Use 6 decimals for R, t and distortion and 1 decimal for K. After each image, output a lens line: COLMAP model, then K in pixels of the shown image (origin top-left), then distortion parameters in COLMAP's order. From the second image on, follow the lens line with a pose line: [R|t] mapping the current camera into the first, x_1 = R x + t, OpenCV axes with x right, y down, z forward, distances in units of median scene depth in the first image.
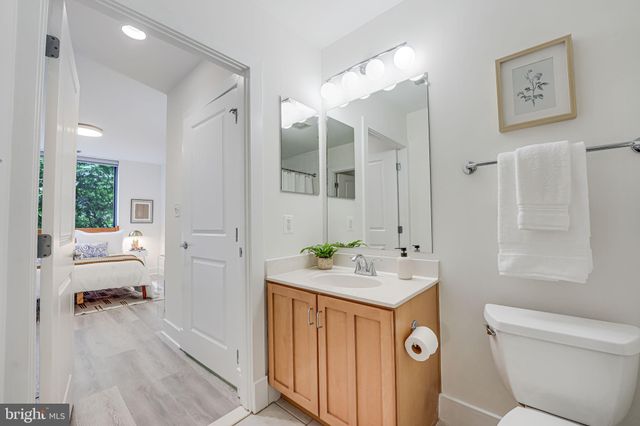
lens RADIAL K [[264.9, 0, 320.0], [0, 264.9, 213.0], [0, 0, 1]] dist [-0.003023, -0.000529]
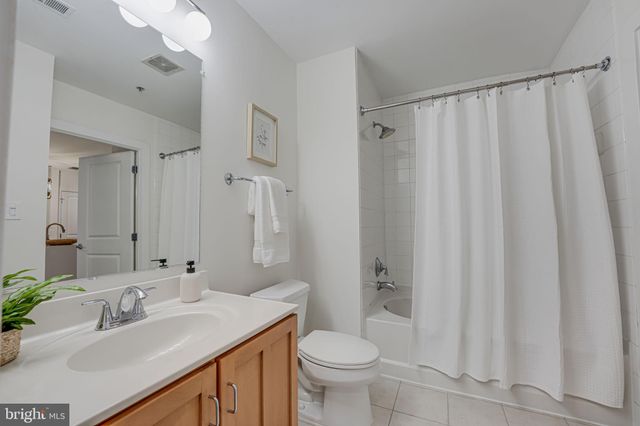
lens RADIAL K [[264.9, 0, 320.0], [0, 264.9, 213.0], [0, 0, 1]] dist [-0.003023, -0.000529]
pose [[-0.282797, 0.042134, 0.958254, -0.667550], [-0.043009, 0.997473, -0.056551, 0.020390], [-0.958215, -0.057206, -0.280270, 1.042025]]
